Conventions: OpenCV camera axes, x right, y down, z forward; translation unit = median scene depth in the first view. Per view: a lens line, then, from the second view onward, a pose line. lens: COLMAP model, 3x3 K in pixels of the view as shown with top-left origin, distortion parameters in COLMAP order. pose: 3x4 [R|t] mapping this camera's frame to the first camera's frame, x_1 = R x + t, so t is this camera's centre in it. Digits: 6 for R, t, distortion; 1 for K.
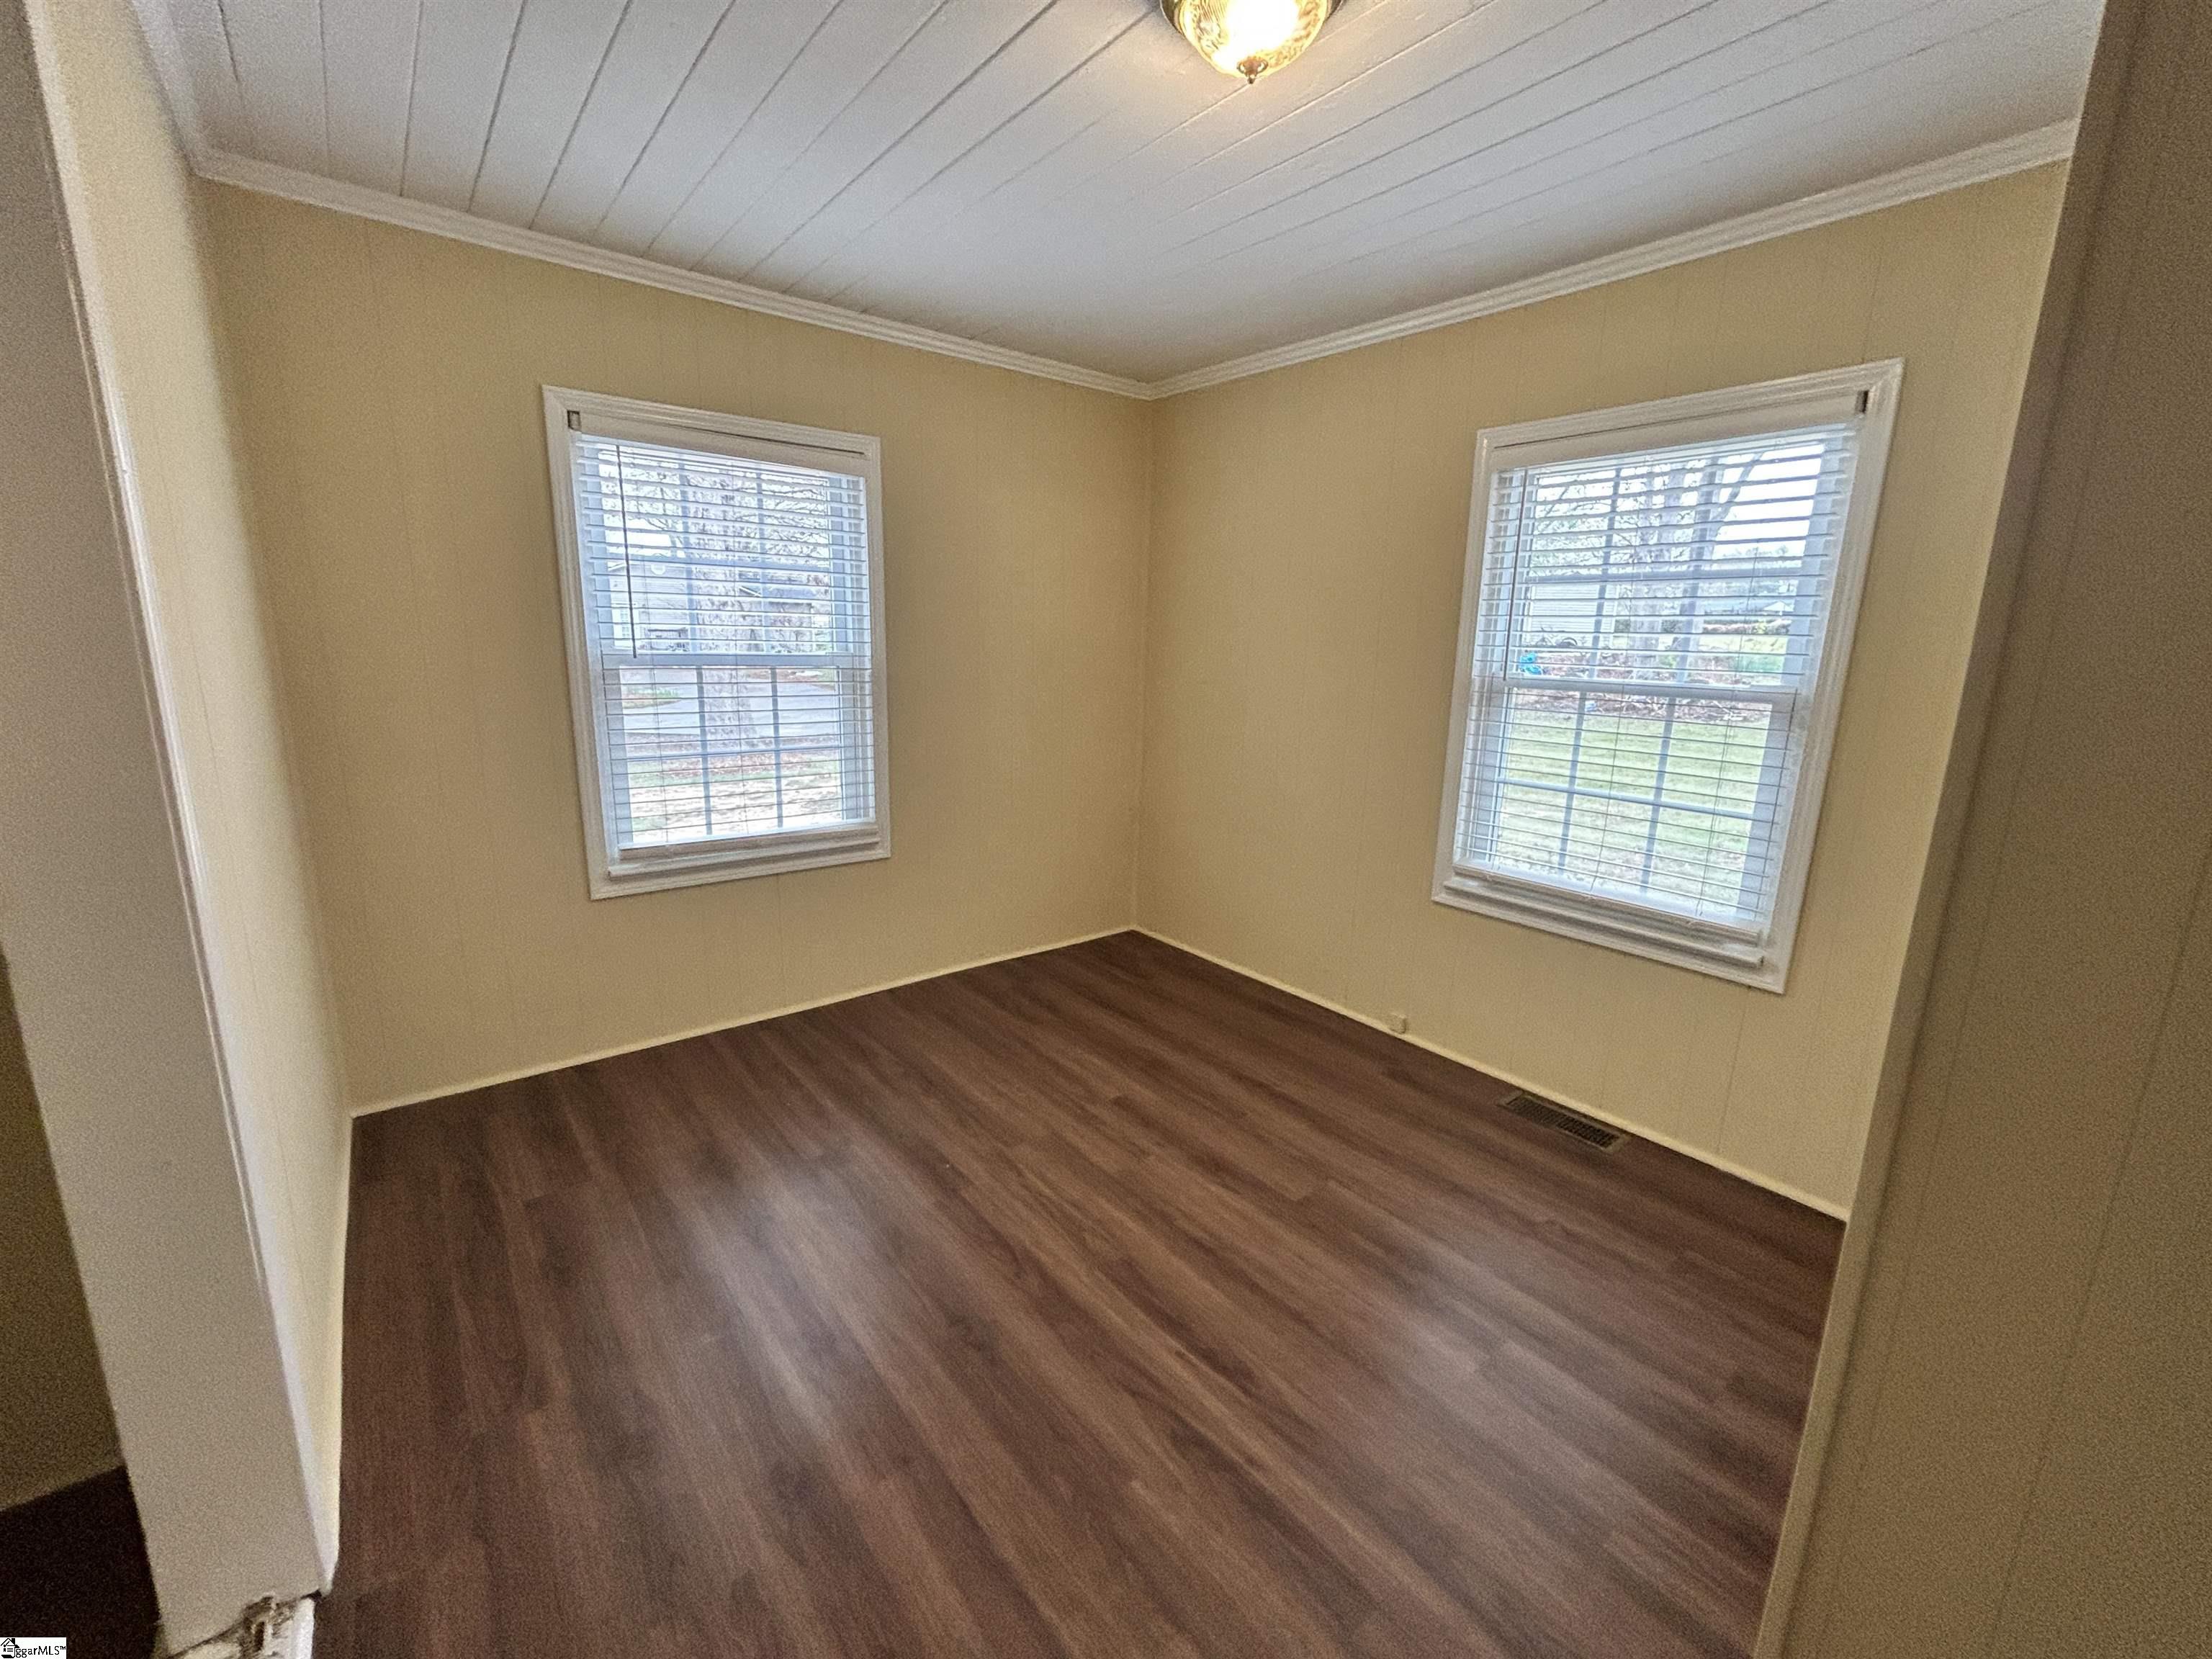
lens RADIAL K [[912.3, 0, 1106.0], [0, 912.3, 829.5], [0, 0, 1]] dist [0.018234, 0.000146]
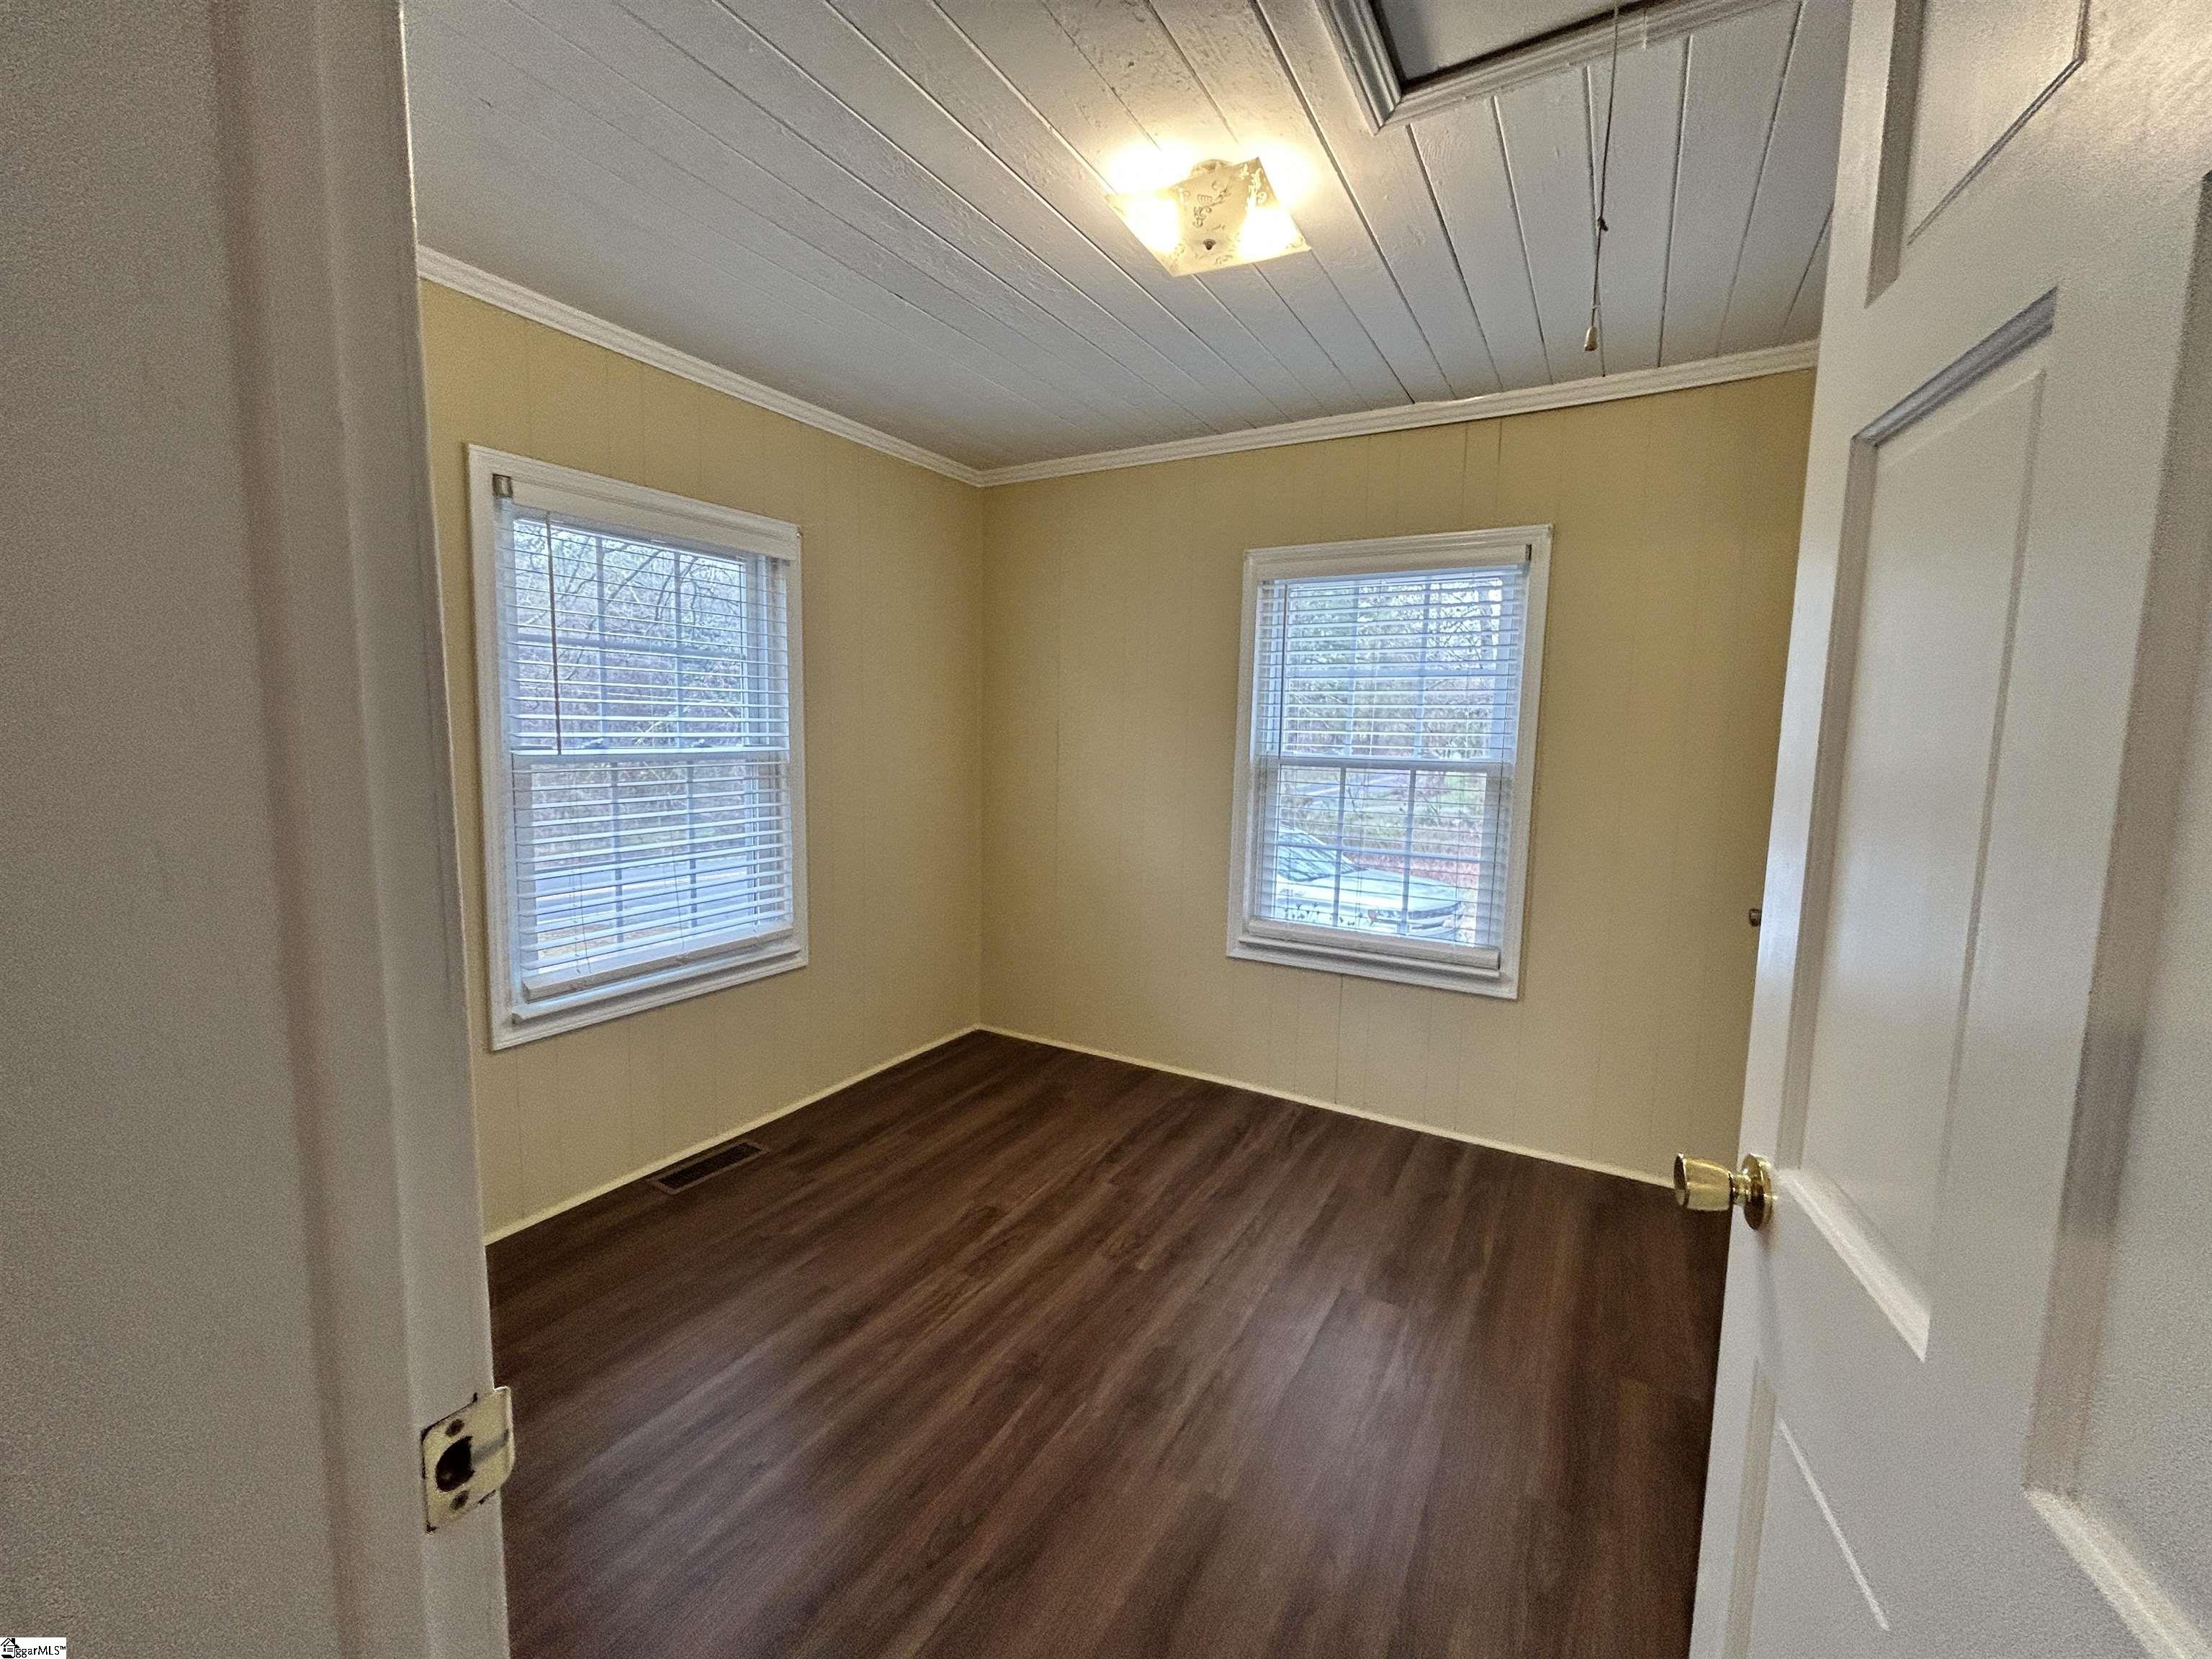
lens RADIAL K [[912.3, 0, 1106.0], [0, 912.3, 829.5], [0, 0, 1]] dist [0.018234, 0.000146]
pose [[0.928073, -0.051924, 0.368762, -0.261187], [0.084252, 0.993833, -0.072101, -0.011016], [-0.362744, 0.097983, 0.926723, 0.018714]]
